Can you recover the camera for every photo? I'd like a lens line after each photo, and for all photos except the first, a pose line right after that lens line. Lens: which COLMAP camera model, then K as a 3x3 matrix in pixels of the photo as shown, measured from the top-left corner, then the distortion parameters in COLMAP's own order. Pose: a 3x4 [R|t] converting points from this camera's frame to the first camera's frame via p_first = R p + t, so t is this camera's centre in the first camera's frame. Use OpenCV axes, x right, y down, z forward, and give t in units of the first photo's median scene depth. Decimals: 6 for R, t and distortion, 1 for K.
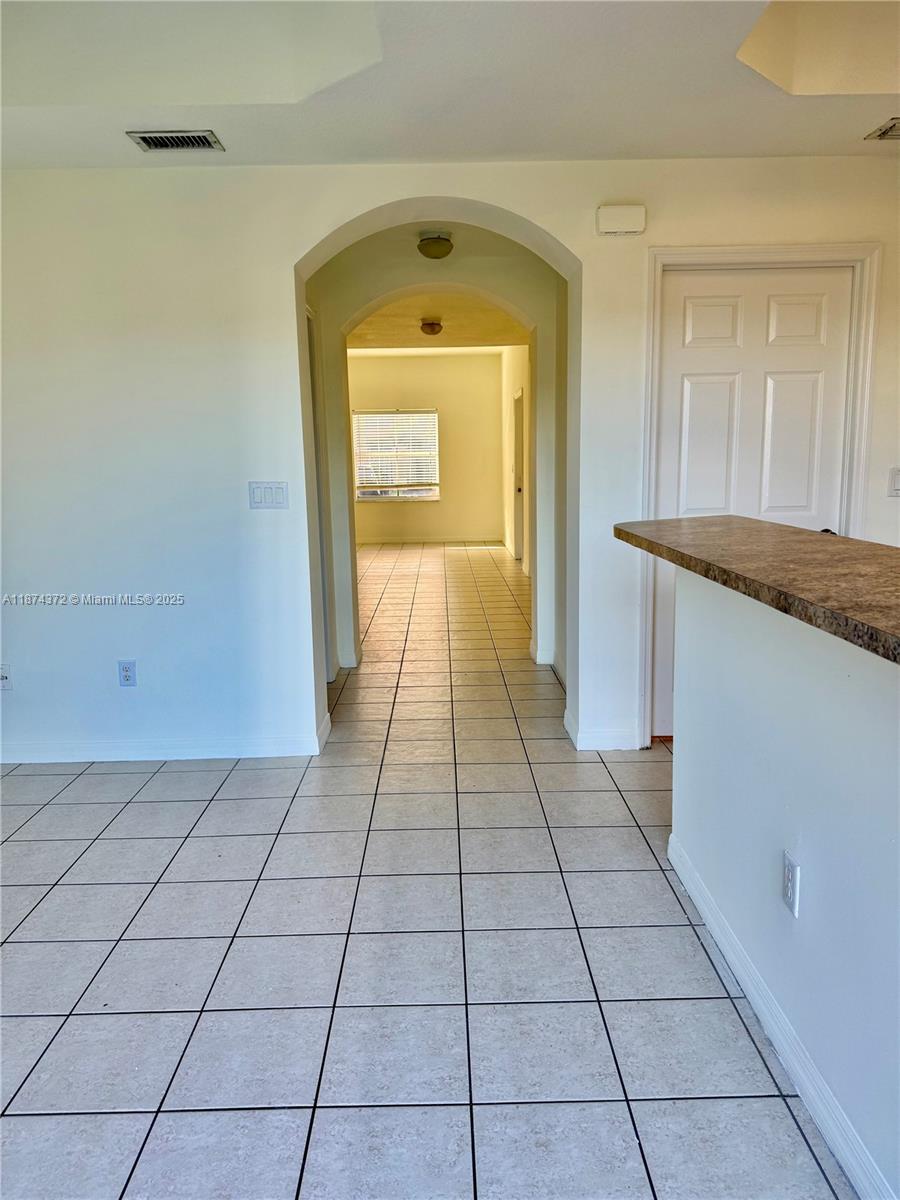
lens RADIAL K [[843.6, 0, 448.4], [0, 843.6, 602.4], [0, 0, 1]] dist [0.125932, -0.203656]
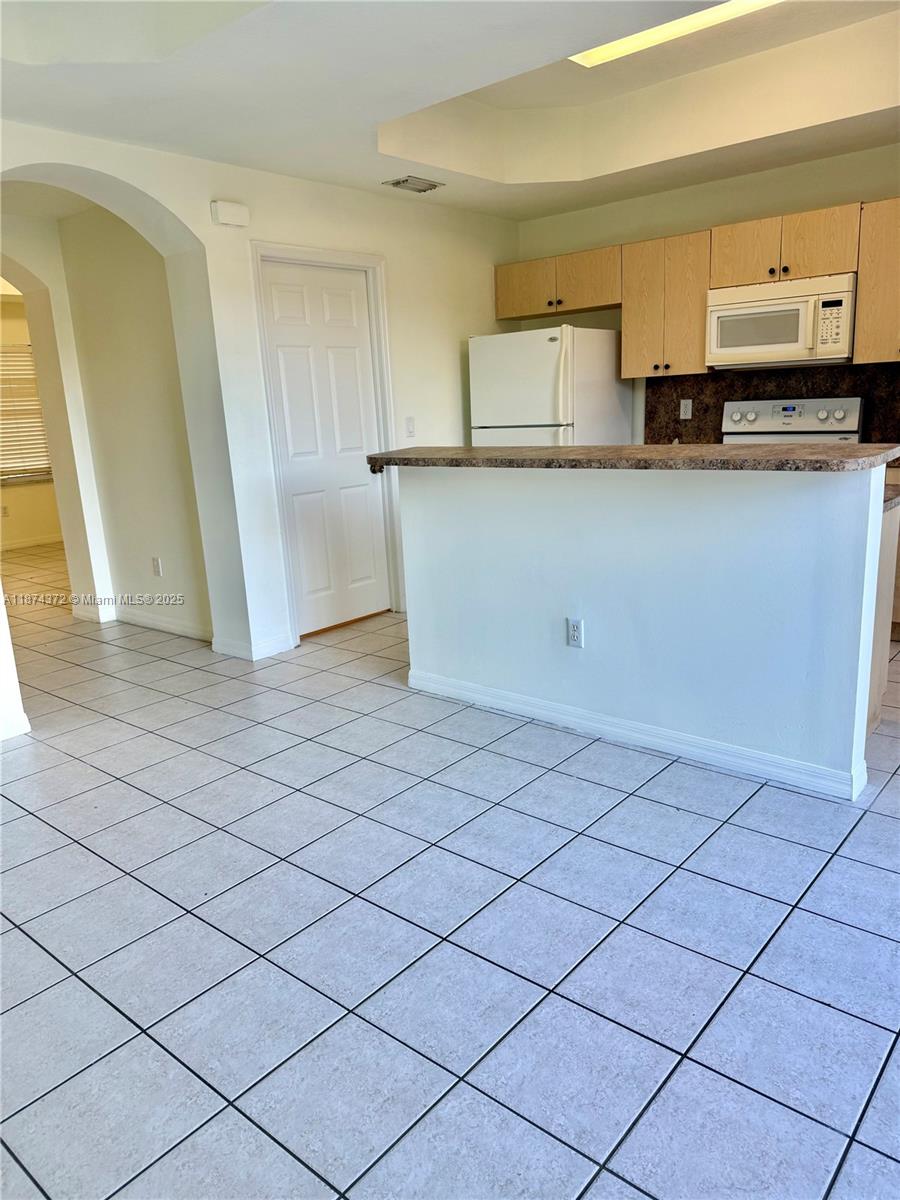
lens RADIAL K [[846.4, 0, 450.0], [0, 846.4, 600.0], [0, 0, 1]] dist [0.115368, -0.095535]
pose [[0.657178, -0.190867, 0.729169, -0.589915], [0.167286, 0.980214, 0.105810, 0.009897], [-0.734937, 0.052444, 0.676104, -0.024830]]
